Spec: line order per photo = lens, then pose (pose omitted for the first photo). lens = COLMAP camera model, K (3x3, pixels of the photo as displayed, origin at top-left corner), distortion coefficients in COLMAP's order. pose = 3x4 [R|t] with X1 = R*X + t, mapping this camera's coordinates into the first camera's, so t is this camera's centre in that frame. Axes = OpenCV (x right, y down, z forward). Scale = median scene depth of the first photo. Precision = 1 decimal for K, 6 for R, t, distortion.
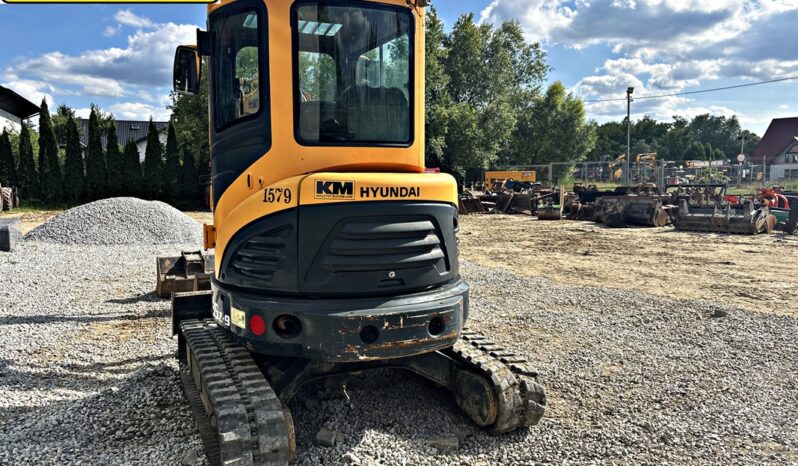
lens RADIAL K [[602.0, 0, 399.0], [0, 602.0, 229.8], [0, 0, 1]] dist [0.045400, -0.056332]
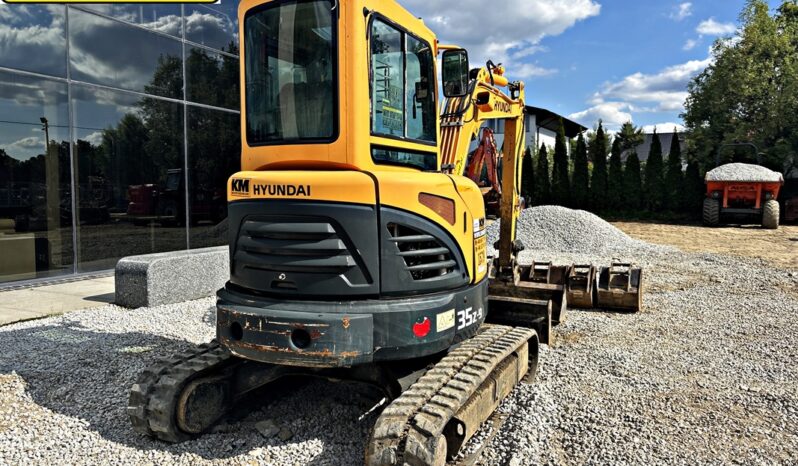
lens RADIAL K [[602.0, 0, 401.6], [0, 602.0, 237.2], [0, 0, 1]] dist [0.045400, -0.056332]
pose [[0.641885, 0.066137, -0.763943, 0.737666], [-0.072941, 0.997022, 0.025029, -0.022507], [0.763324, 0.039657, 0.644798, 0.460829]]
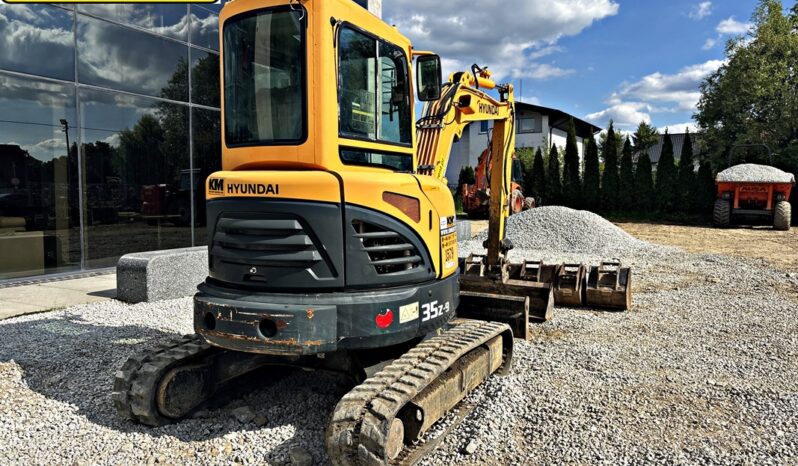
lens RADIAL K [[602.0, 0, 401.2], [0, 602.0, 236.3], [0, 0, 1]] dist [0.045400, -0.056332]
pose [[0.621158, 0.066082, -0.780894, 0.824669], [-0.075604, 0.996844, 0.024217, -0.022964], [0.780030, 0.043996, 0.624193, 0.488154]]
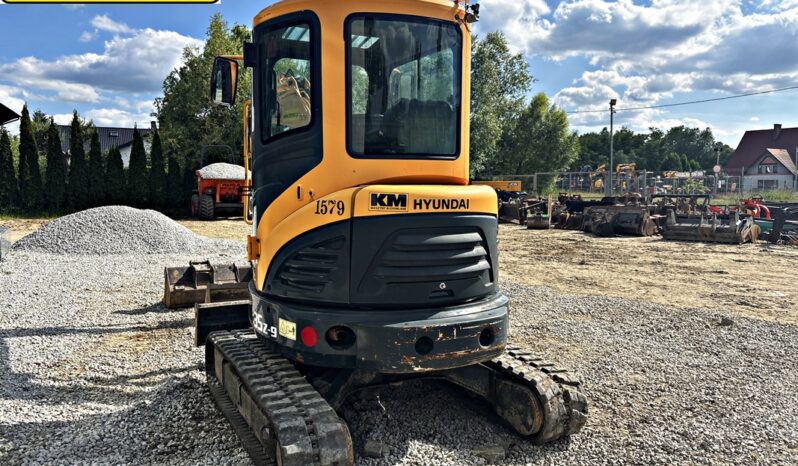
lens RADIAL K [[602.0, 0, 404.8], [0, 602.0, 229.8], [0, 0, 1]] dist [0.045400, -0.056332]
pose [[0.999137, 0.001573, 0.041505, -0.102861], [-0.000977, 0.999896, -0.014357, -0.004425], [-0.041523, 0.014304, 0.999035, -0.006700]]
